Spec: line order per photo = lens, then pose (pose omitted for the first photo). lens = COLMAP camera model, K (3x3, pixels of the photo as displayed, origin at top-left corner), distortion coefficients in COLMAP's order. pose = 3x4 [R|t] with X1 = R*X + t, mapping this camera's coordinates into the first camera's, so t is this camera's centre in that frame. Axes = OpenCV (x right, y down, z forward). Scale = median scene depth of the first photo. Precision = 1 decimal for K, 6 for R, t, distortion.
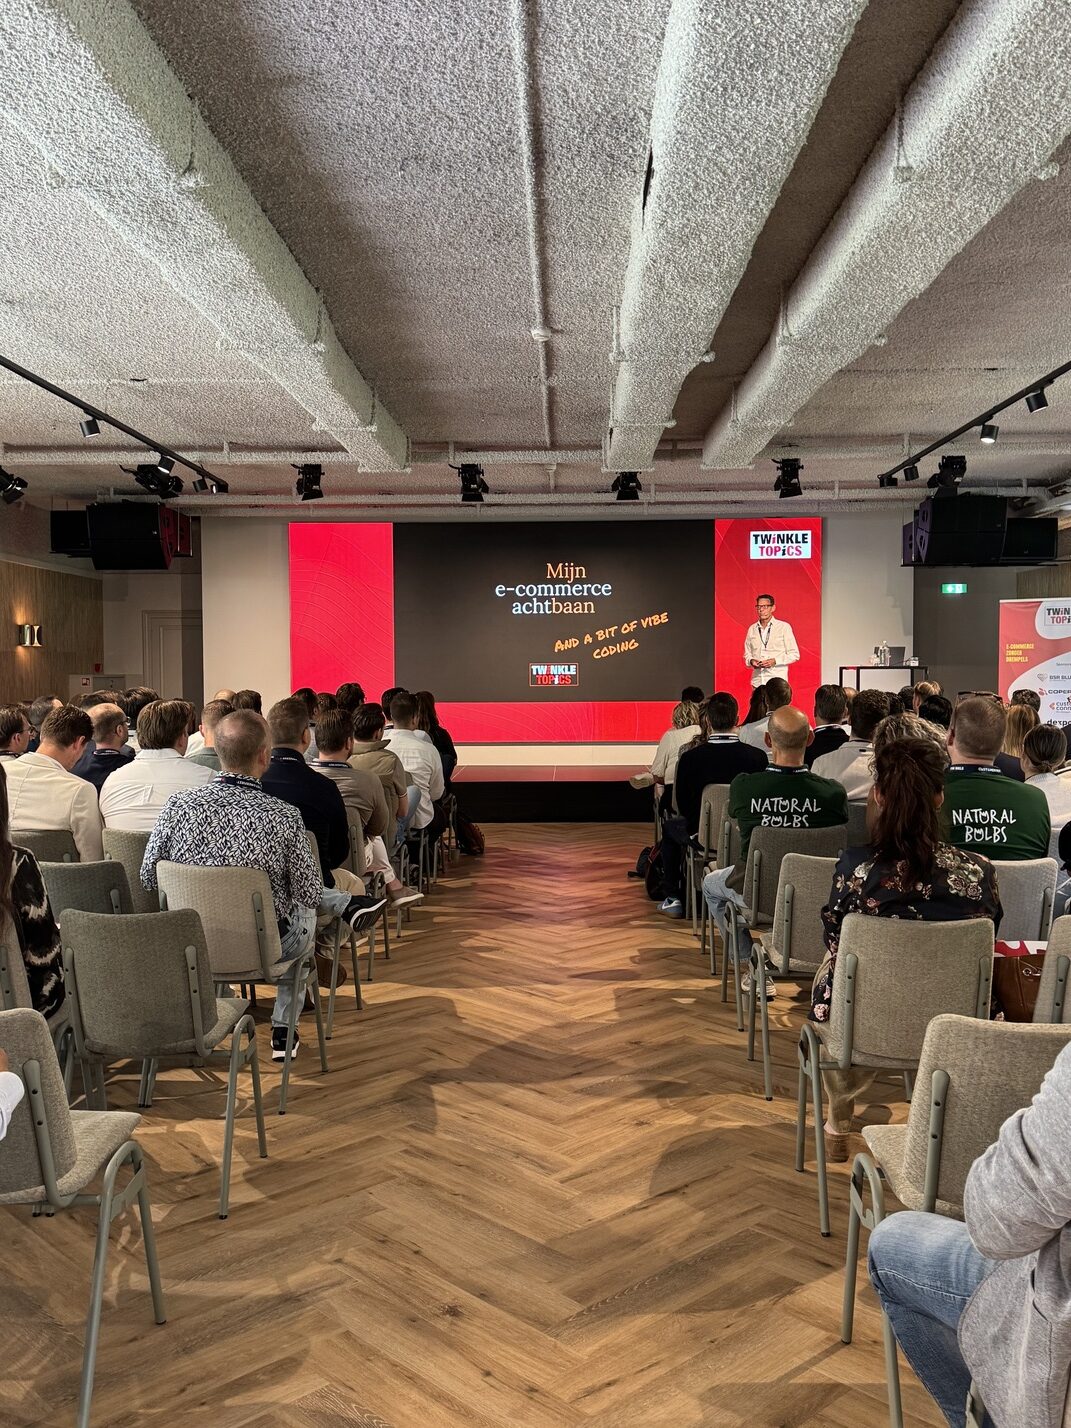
lens RADIAL K [[1278.3, 0, 531.5], [0, 1278.3, 705.8], [0, 0, 1]] dist [0.040277, -0.076447]
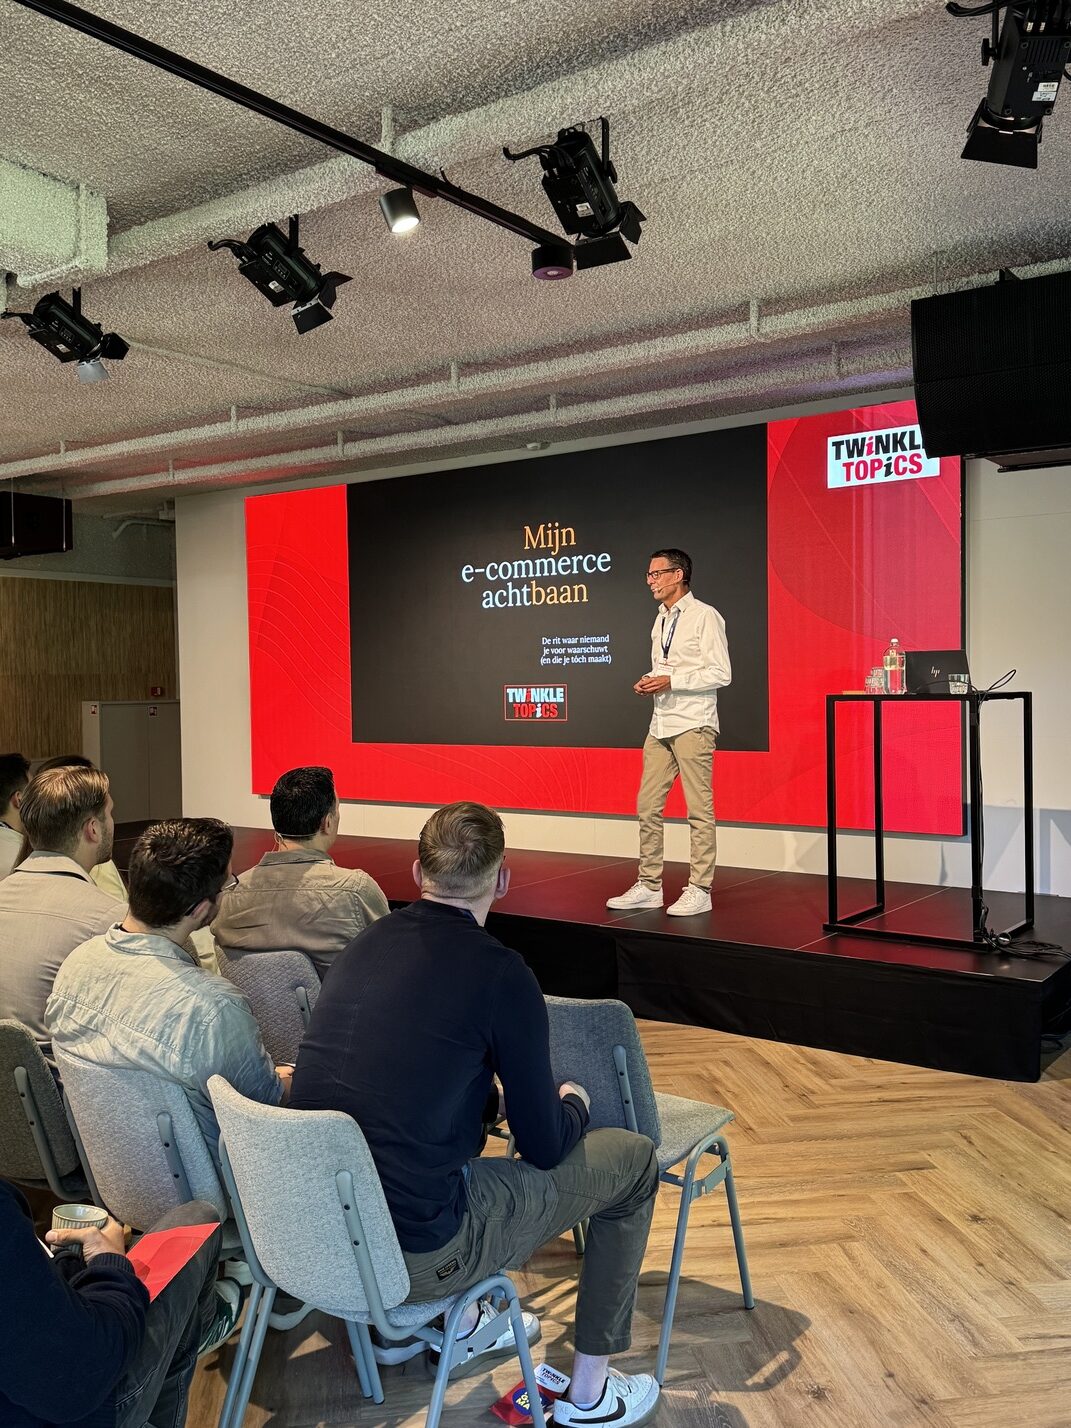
lens RADIAL K [[1278.3, 0, 531.5], [0, 1278.3, 705.8], [0, 0, 1]] dist [0.040277, -0.076447]
pose [[0.815275, 0.004168, -0.579059, 0.381105], [-0.005506, 0.999985, -0.000554, -0.022761], [0.579048, 0.003640, 0.815285, 0.491329]]
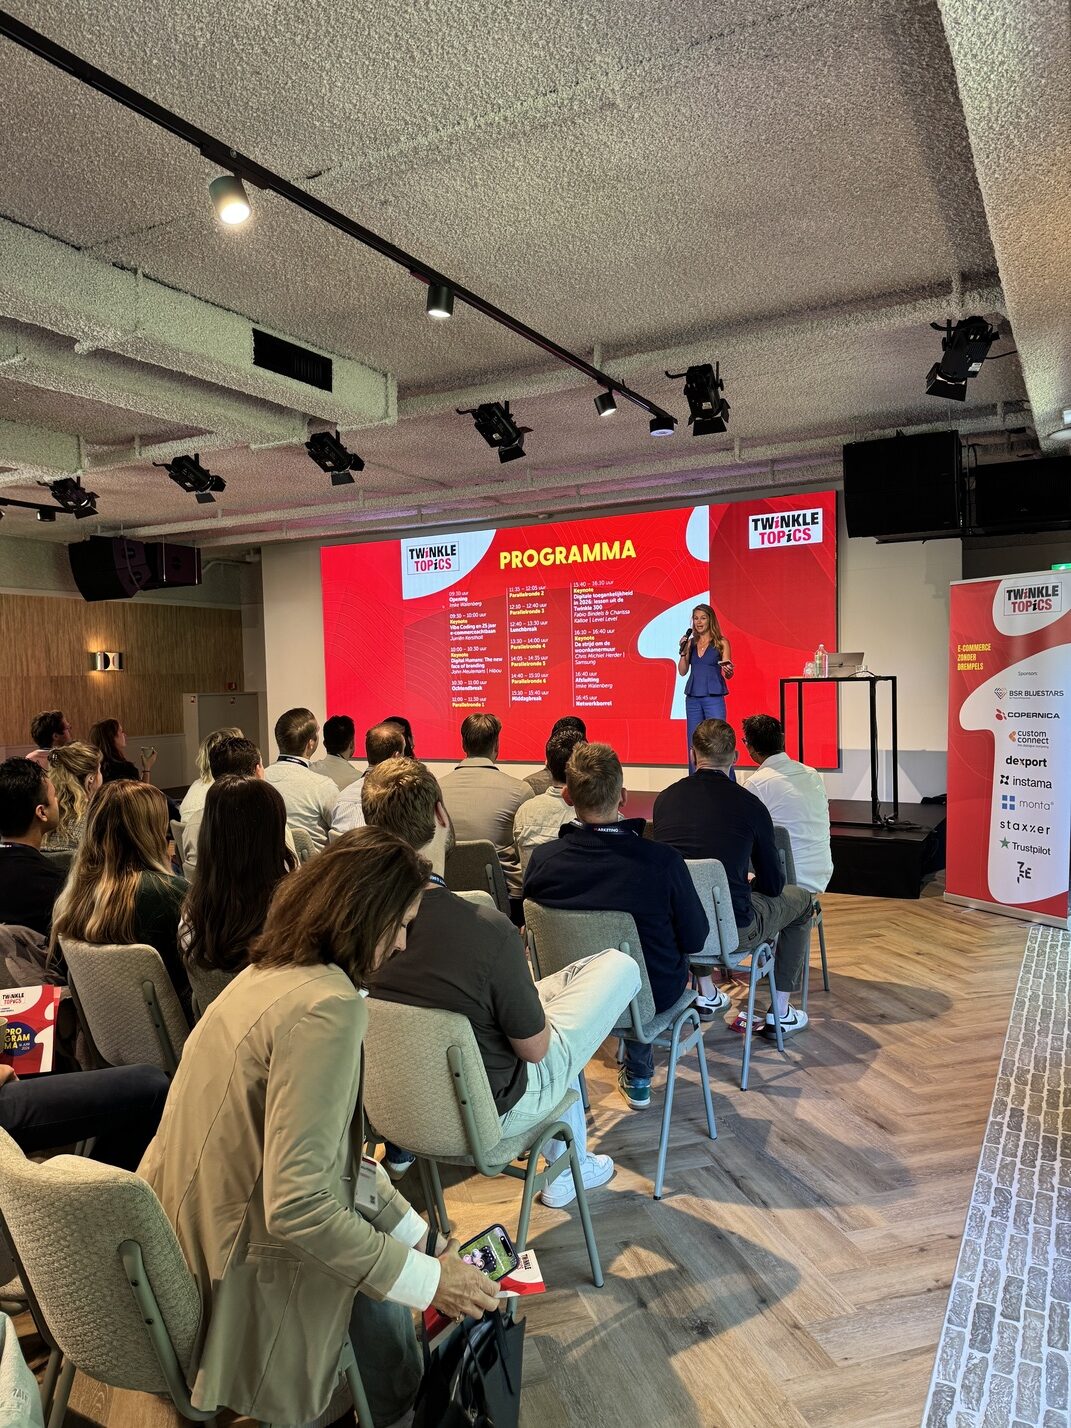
lens RADIAL K [[997.1, 0, 535.5], [0, 997.1, 714.0], [0, 0, 1]] dist [0.099061, -0.190658]
pose [[0.882697, 0.001449, -0.469940, 0.356167], [0.005319, 0.999900, 0.013075, -0.016310], [0.469912, -0.014040, 0.882601, 0.354326]]
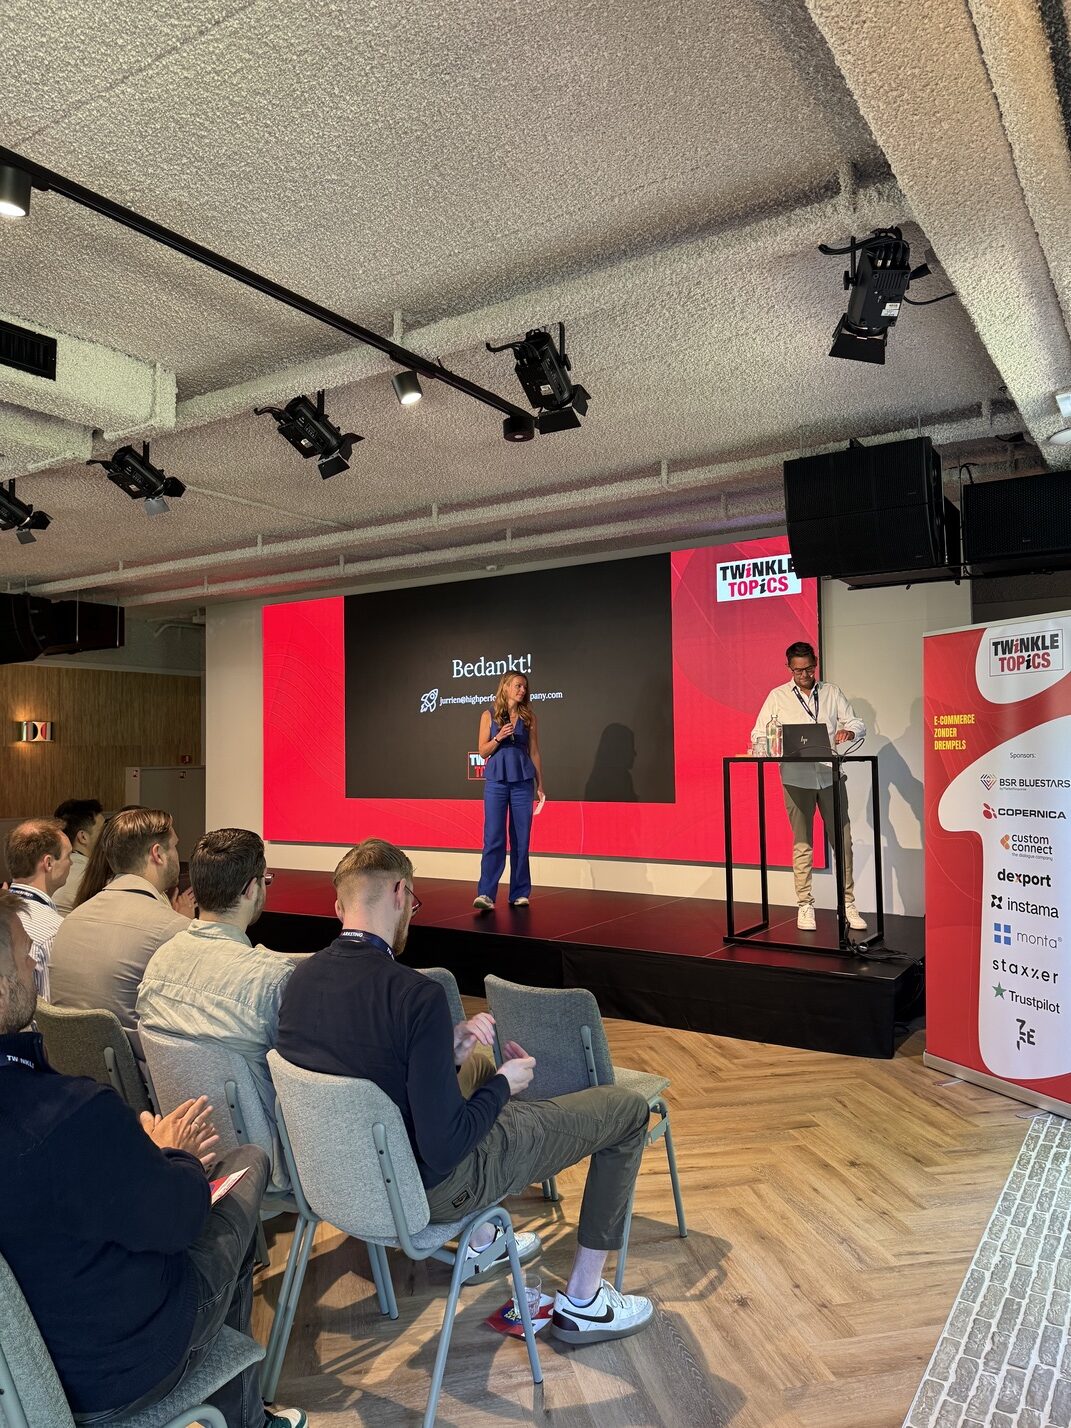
lens RADIAL K [[1006.5, 0, 524.1], [0, 1006.5, 705.2], [0, 0, 1]] dist [0.032466, -0.059355]
pose [[0.842430, -0.032677, -0.537814, 0.377201], [-0.005332, 0.997605, -0.068966, -0.019811], [0.538779, 0.060967, 0.840238, 0.482652]]
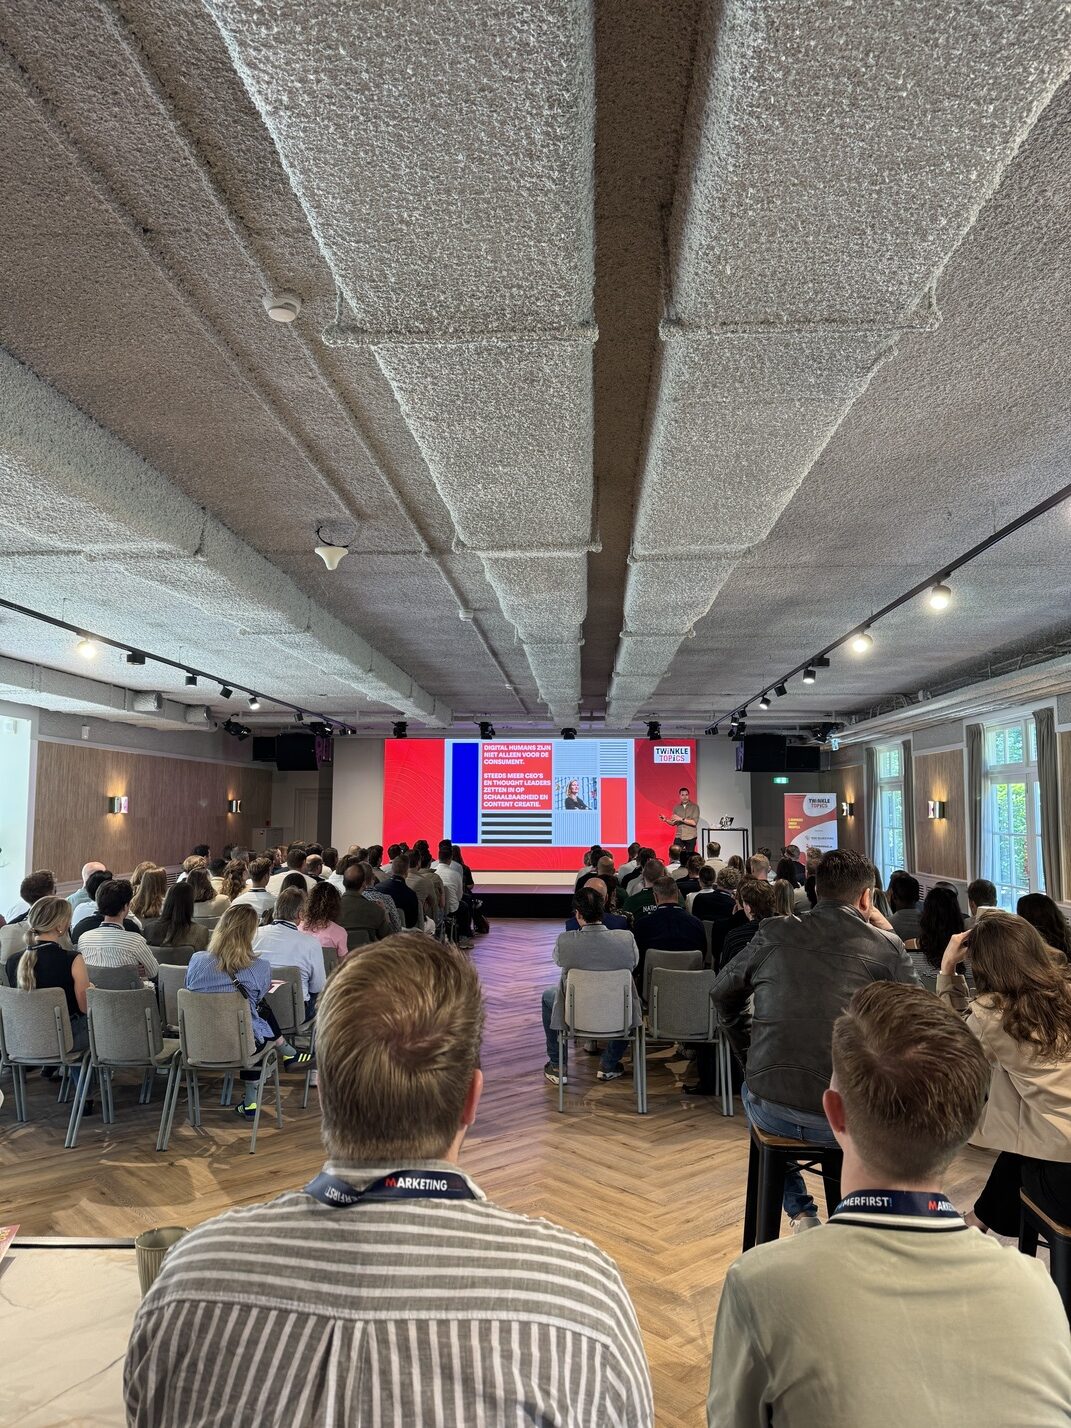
lens RADIAL K [[1036.2, 0, 535.5], [0, 1036.2, 714.0], [0, 0, 1]] dist [0.006028, 0.000751]
pose [[0.999592, 0.007580, -0.027543, 0.049369], [-0.010943, 0.992211, -0.124088, -0.008021], [0.026388, 0.124339, 0.991889, -0.370304]]
